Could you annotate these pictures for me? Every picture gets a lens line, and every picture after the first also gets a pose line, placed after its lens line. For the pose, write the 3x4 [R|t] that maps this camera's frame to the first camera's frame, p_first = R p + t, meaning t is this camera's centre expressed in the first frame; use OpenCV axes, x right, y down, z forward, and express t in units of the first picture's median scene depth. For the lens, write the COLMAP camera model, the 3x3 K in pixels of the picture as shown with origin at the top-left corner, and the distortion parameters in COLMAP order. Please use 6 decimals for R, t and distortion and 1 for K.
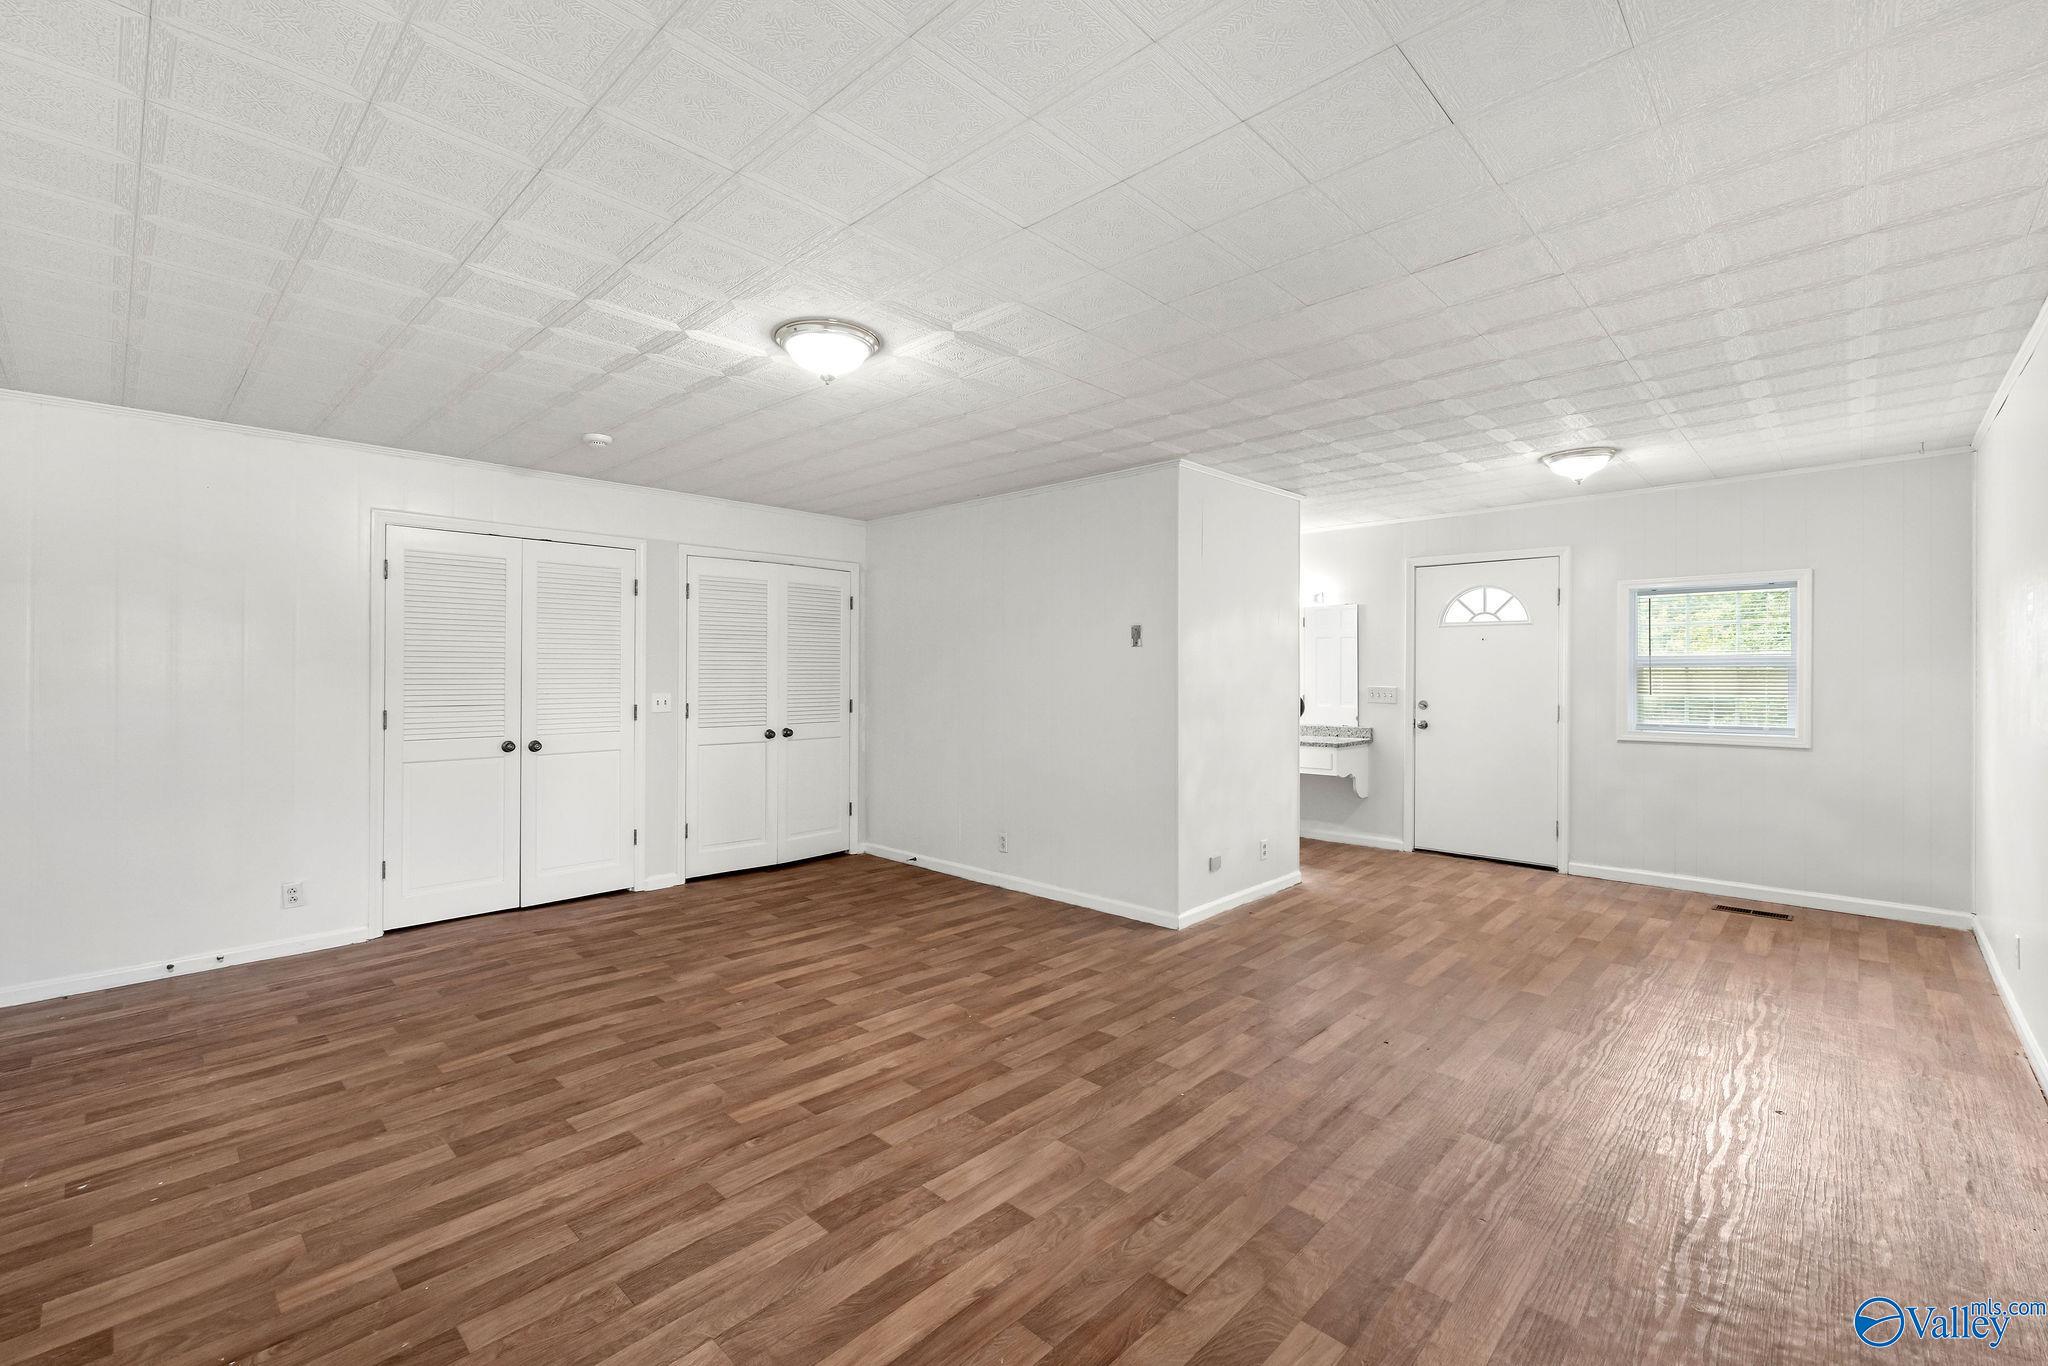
lens RADIAL K [[875.1, 0, 1027.6], [0, 875.1, 683.2], [0, 0, 1]] dist [-0.002810, 0.001135]
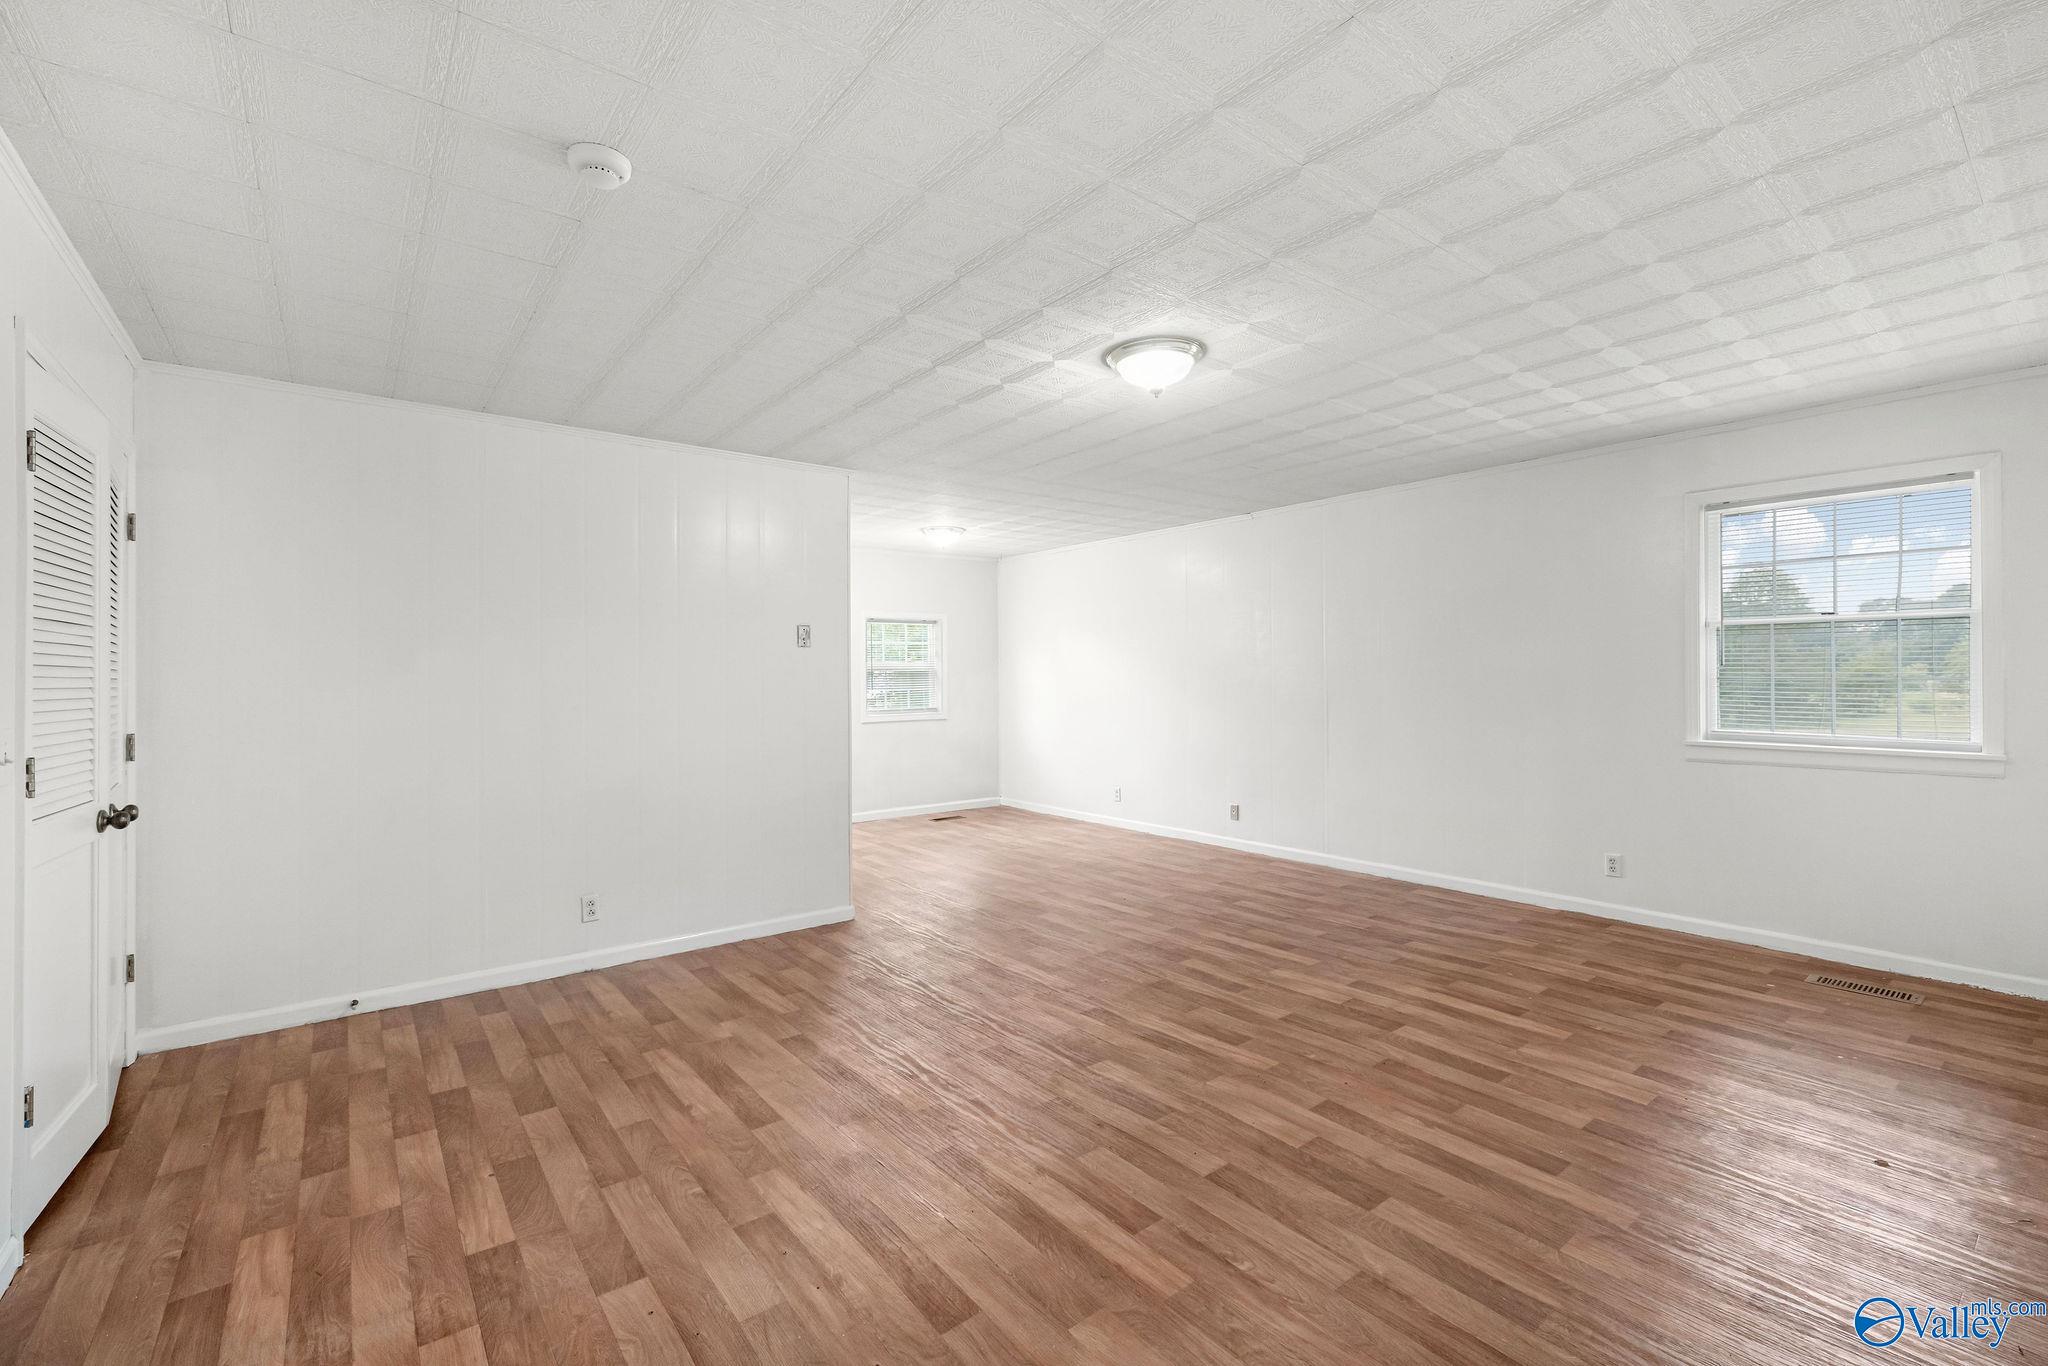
lens RADIAL K [[875.1, 0, 1021.4], [0, 875.1, 674.3], [0, 0, 1]] dist [-0.002810, 0.001135]
pose [[0.148484, -0.002926, 0.988910, -0.842502], [0.022013, 0.999758, -0.000347, -0.006497], [-0.988670, 0.021820, 0.148513, 0.644041]]
